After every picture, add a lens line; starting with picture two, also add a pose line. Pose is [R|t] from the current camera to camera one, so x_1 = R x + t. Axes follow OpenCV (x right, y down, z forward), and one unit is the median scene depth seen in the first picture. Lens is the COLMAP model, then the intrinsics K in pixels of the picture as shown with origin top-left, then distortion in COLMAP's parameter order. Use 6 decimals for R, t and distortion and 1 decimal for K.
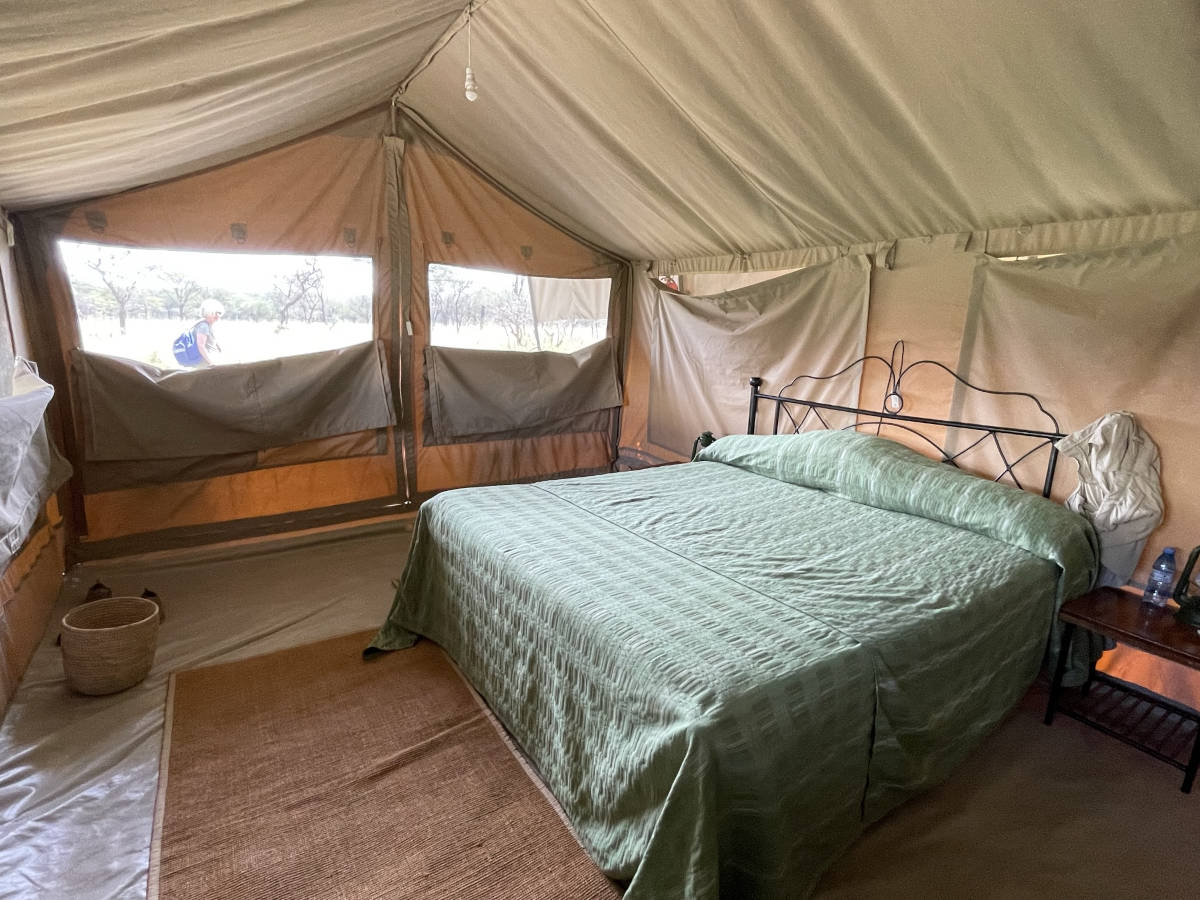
lens RADIAL K [[602.9, 0, 600.0], [0, 602.9, 450.0], [0, 0, 1]] dist [-0.001720, -0.000289]
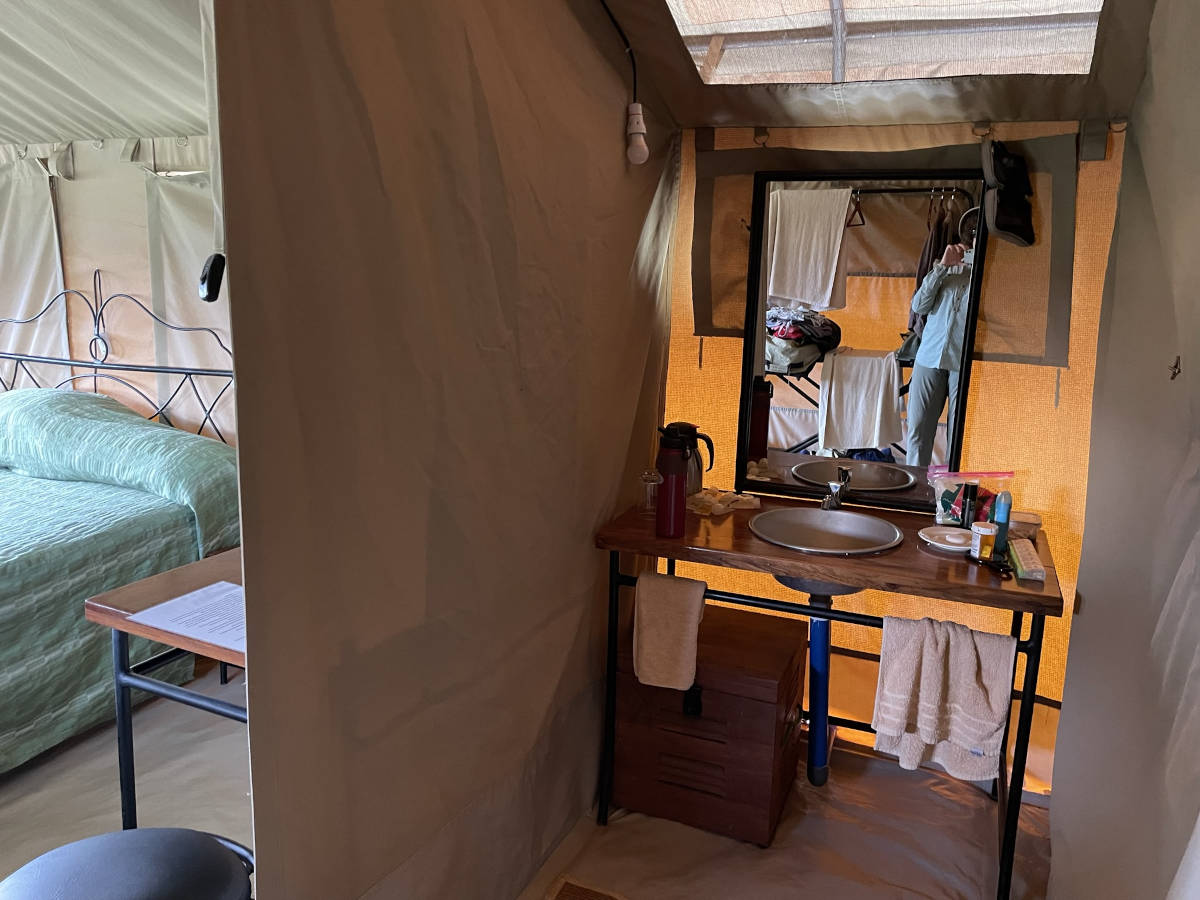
lens RADIAL K [[903.3, 0, 600.0], [0, 903.3, 450.0], [0, 0, 1]] dist [0.004508, 0.002249]
pose [[0.834135, -0.112200, 0.540028, 0.419892], [0.107521, 0.993385, 0.040314, 0.085964], [-0.540979, 0.024437, 0.840681, -0.395801]]
